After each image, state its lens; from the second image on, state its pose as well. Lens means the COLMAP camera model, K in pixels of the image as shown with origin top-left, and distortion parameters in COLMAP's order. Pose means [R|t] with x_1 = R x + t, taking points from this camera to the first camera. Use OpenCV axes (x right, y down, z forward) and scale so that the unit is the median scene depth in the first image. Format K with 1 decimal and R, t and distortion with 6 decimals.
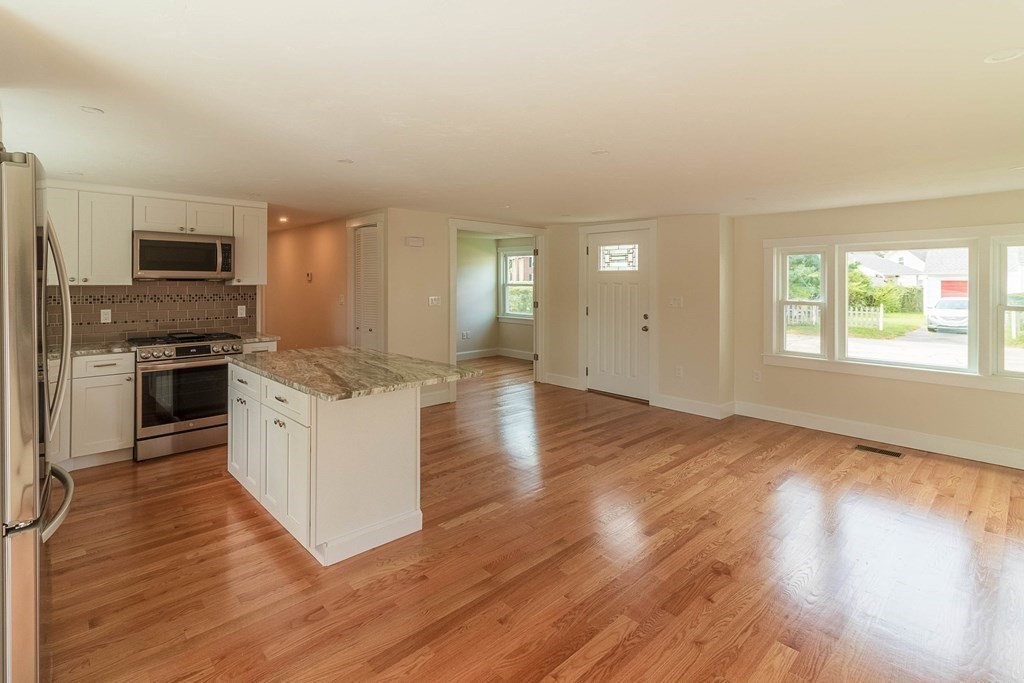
lens RADIAL K [[497.9, 0, 512.0], [0, 497.9, 341.5], [0, 0, 1]] dist [-0.000415, -0.000001]
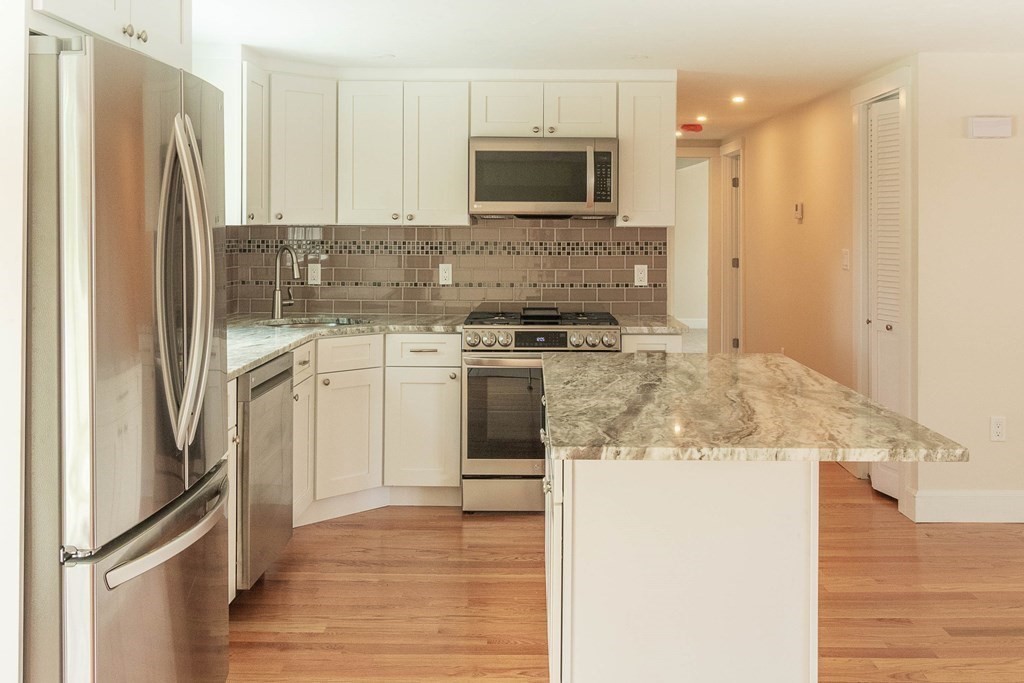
lens RADIAL K [[1023.7, 0, 513.1], [0, 1023.7, 327.5], [0, 0, 1]] dist [-0.003542, -0.006509]
pose [[0.713248, 0.072547, -0.697147, 0.163145], [-0.085701, 0.996193, 0.015986, -0.011832], [0.695653, 0.048344, 0.716750, 0.128411]]
